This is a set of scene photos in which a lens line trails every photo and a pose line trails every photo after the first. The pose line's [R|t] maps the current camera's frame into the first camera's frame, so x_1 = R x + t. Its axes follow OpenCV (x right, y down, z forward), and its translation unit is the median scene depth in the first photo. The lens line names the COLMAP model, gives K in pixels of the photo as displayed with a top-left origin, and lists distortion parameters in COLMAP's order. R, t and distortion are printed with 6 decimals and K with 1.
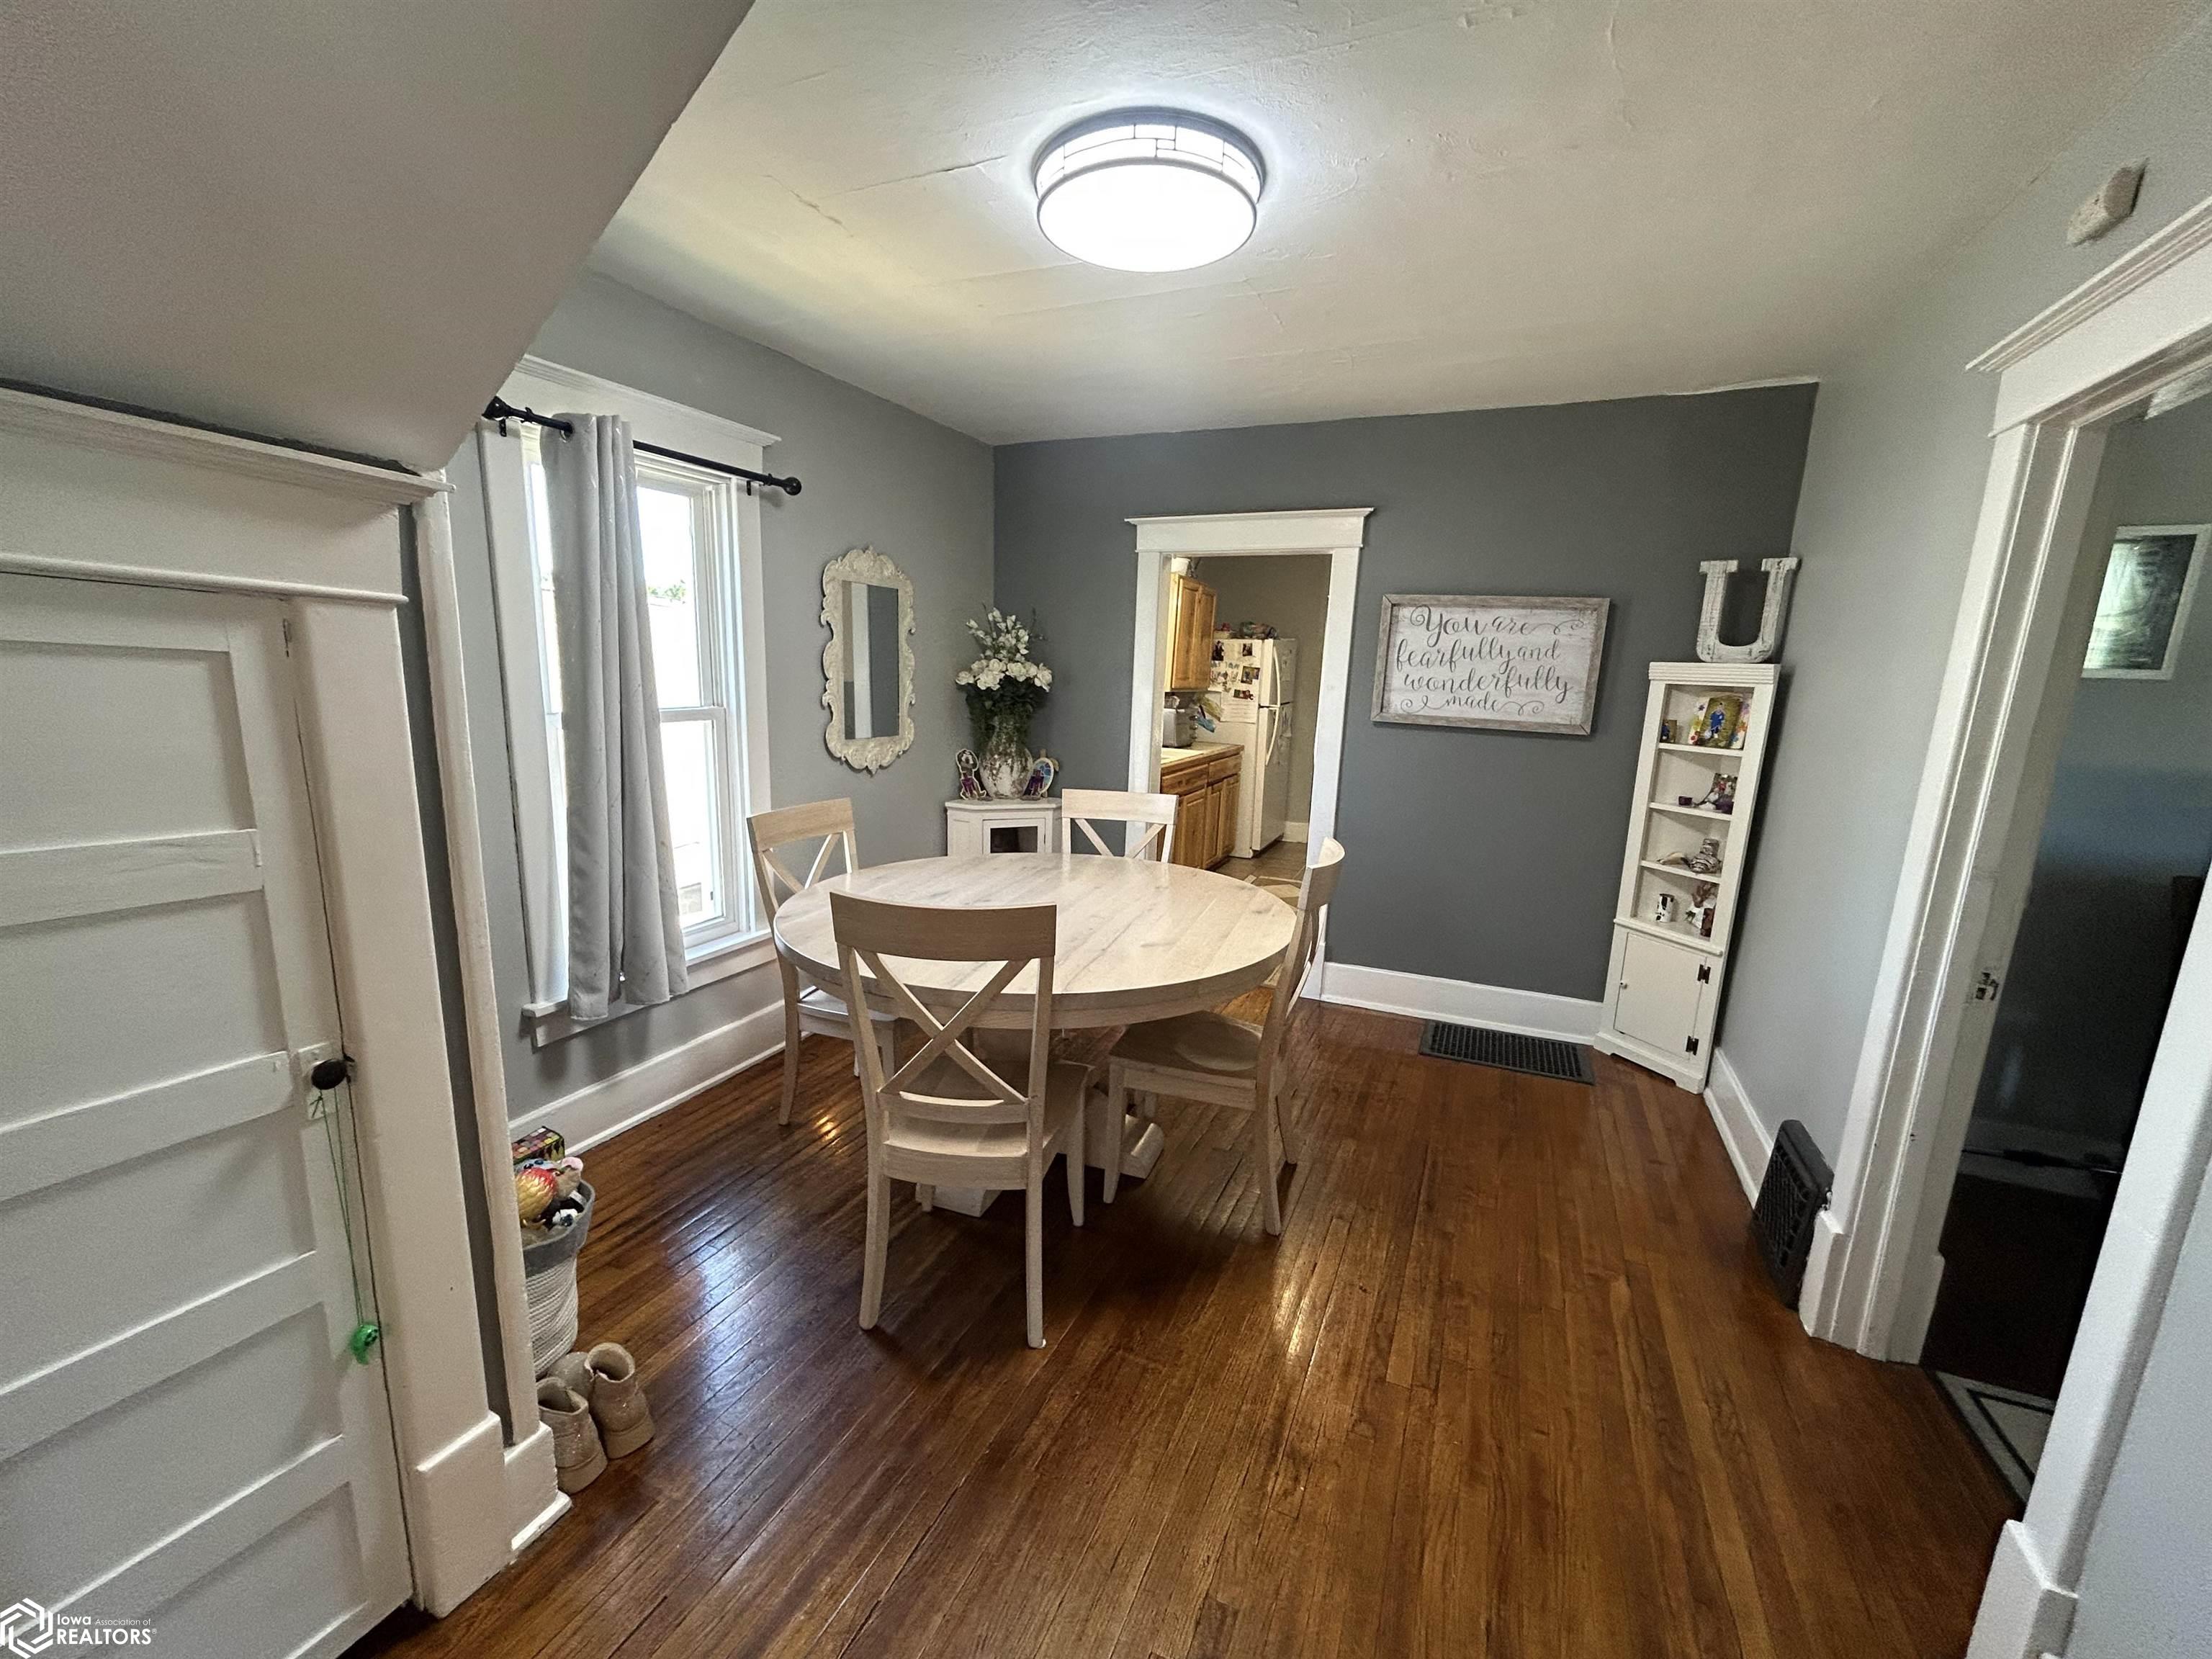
lens RADIAL K [[898.7, 0, 1094.8], [0, 898.7, 846.8], [0, 0, 1]] dist [-0.001367, 0.000465]
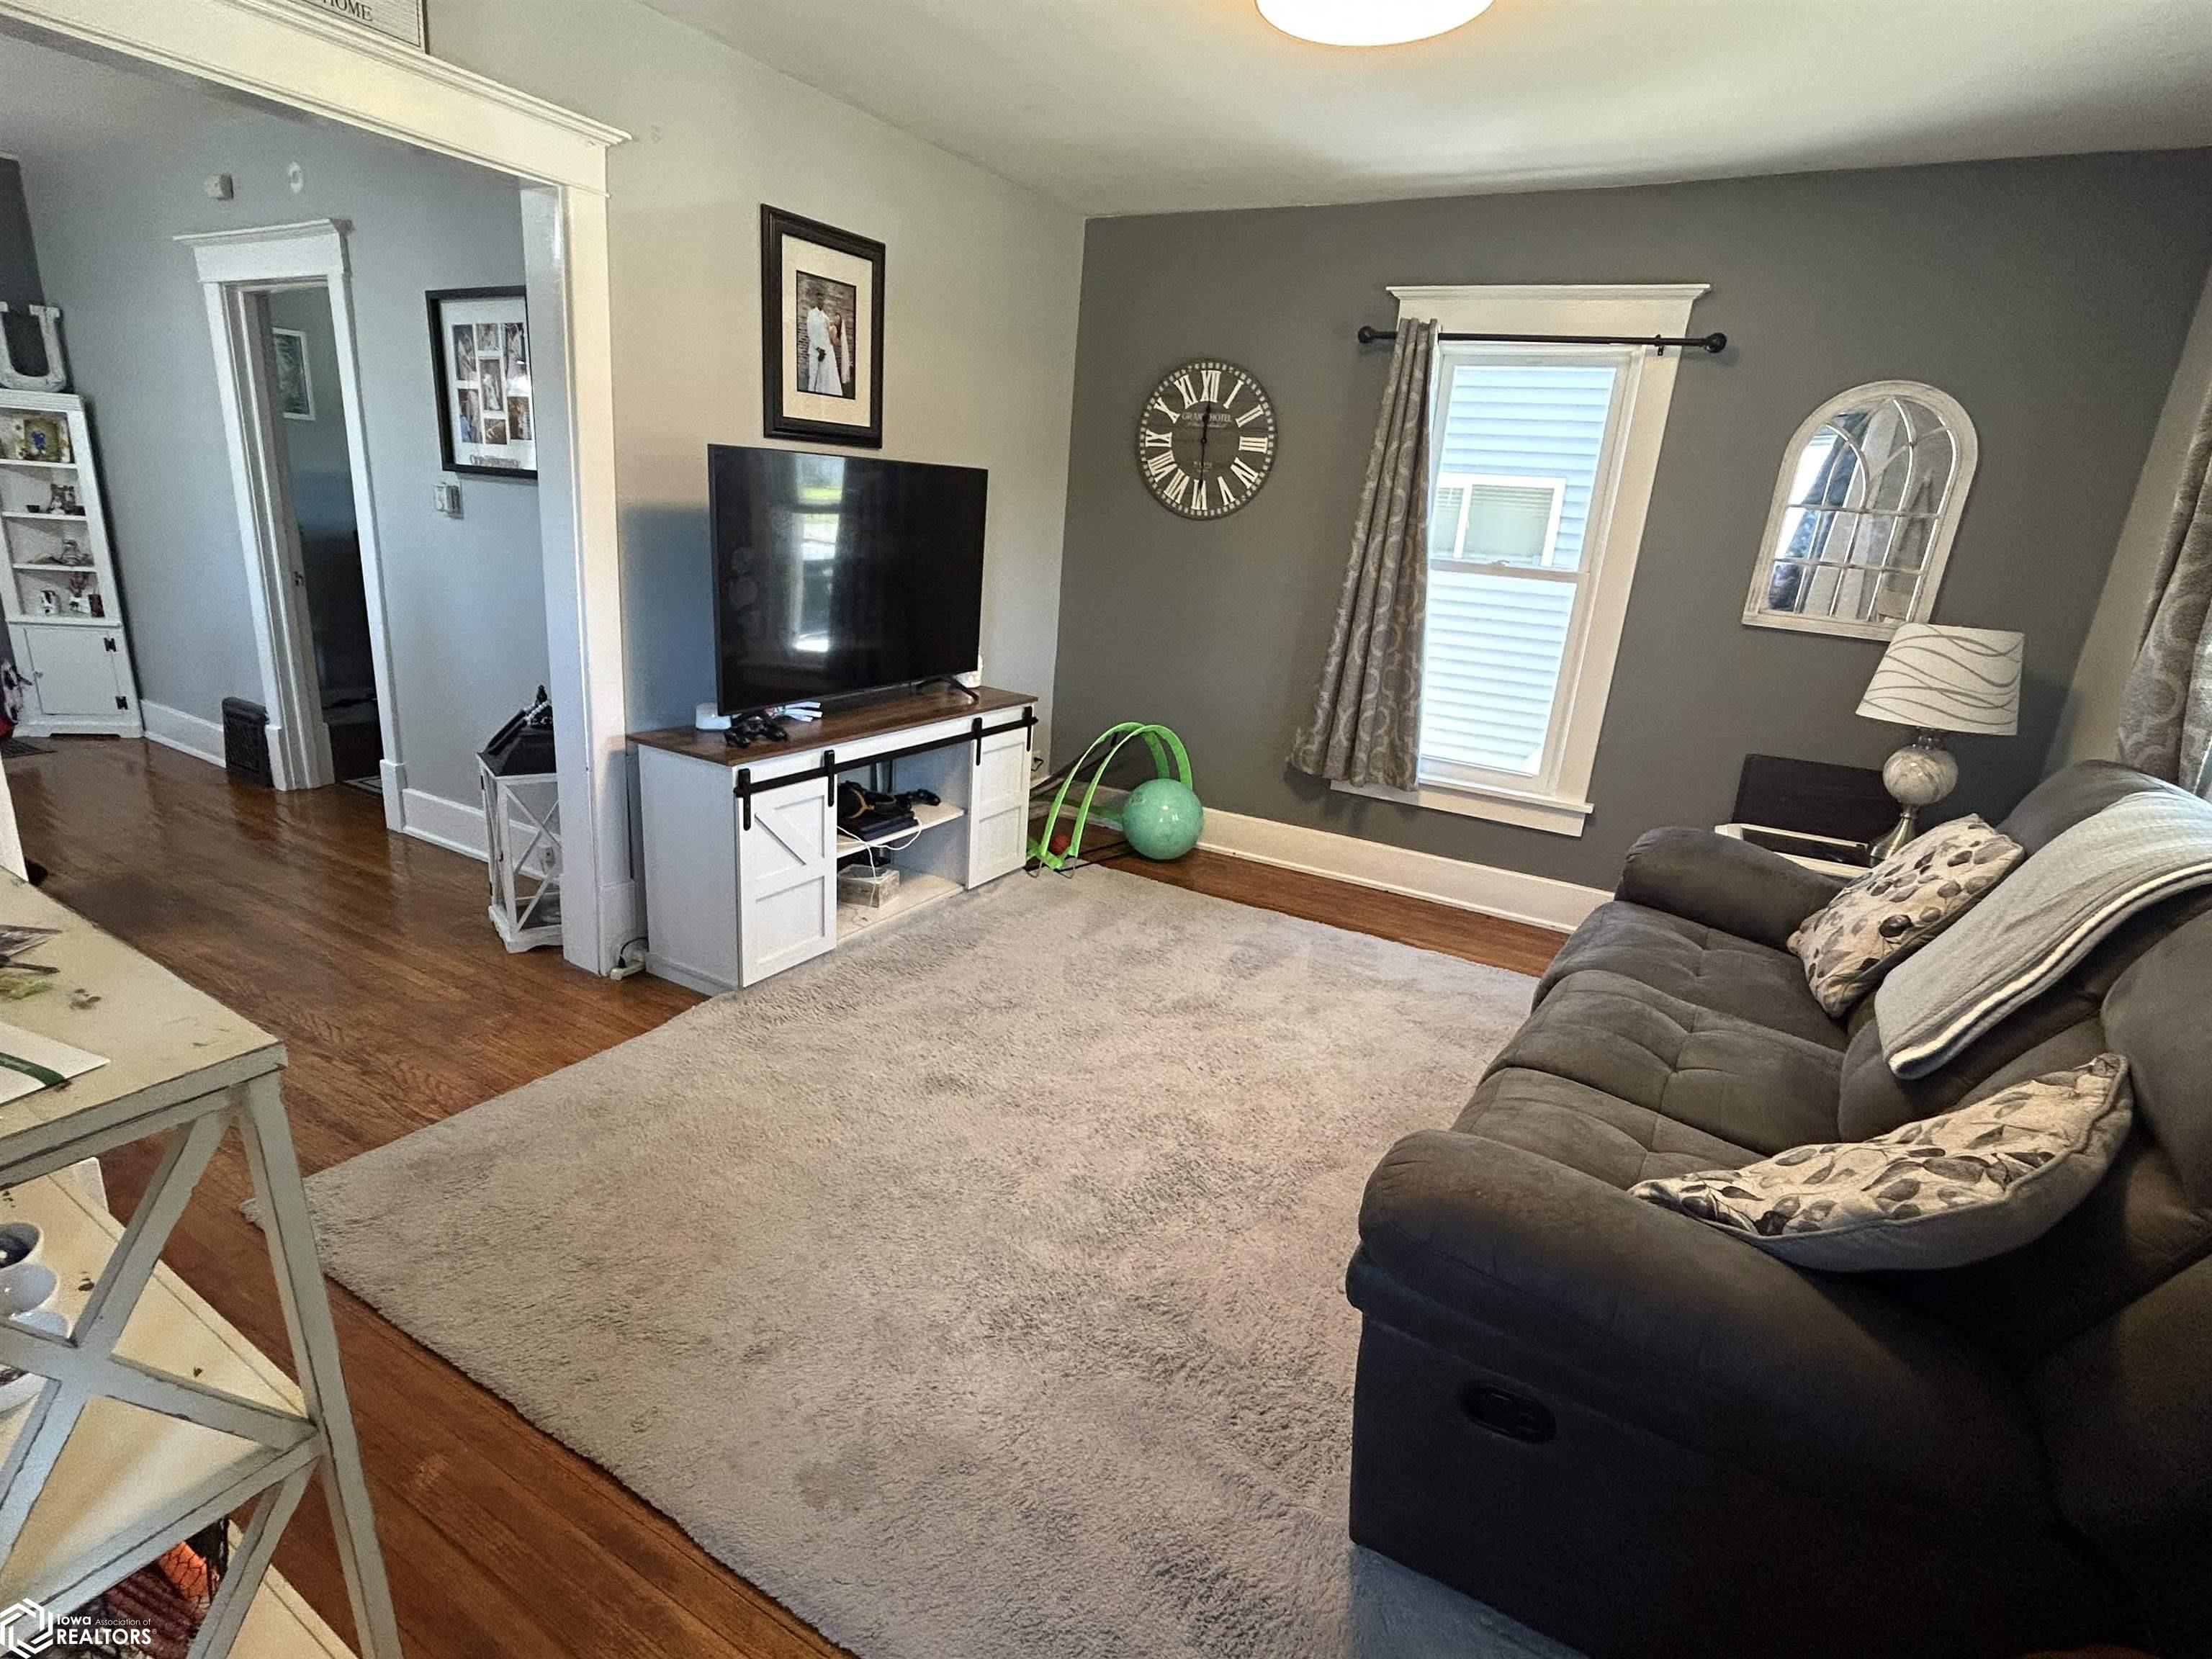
lens RADIAL K [[1095.9, 0, 1099.4], [0, 1095.9, 842.1], [0, 0, 1]] dist [-0.002682, 0.000990]
pose [[0.108133, -0.321209, 0.940815, -0.754547], [0.122973, 0.943417, 0.307963, 0.100355], [-0.986501, 0.082394, 0.141514, -0.617435]]
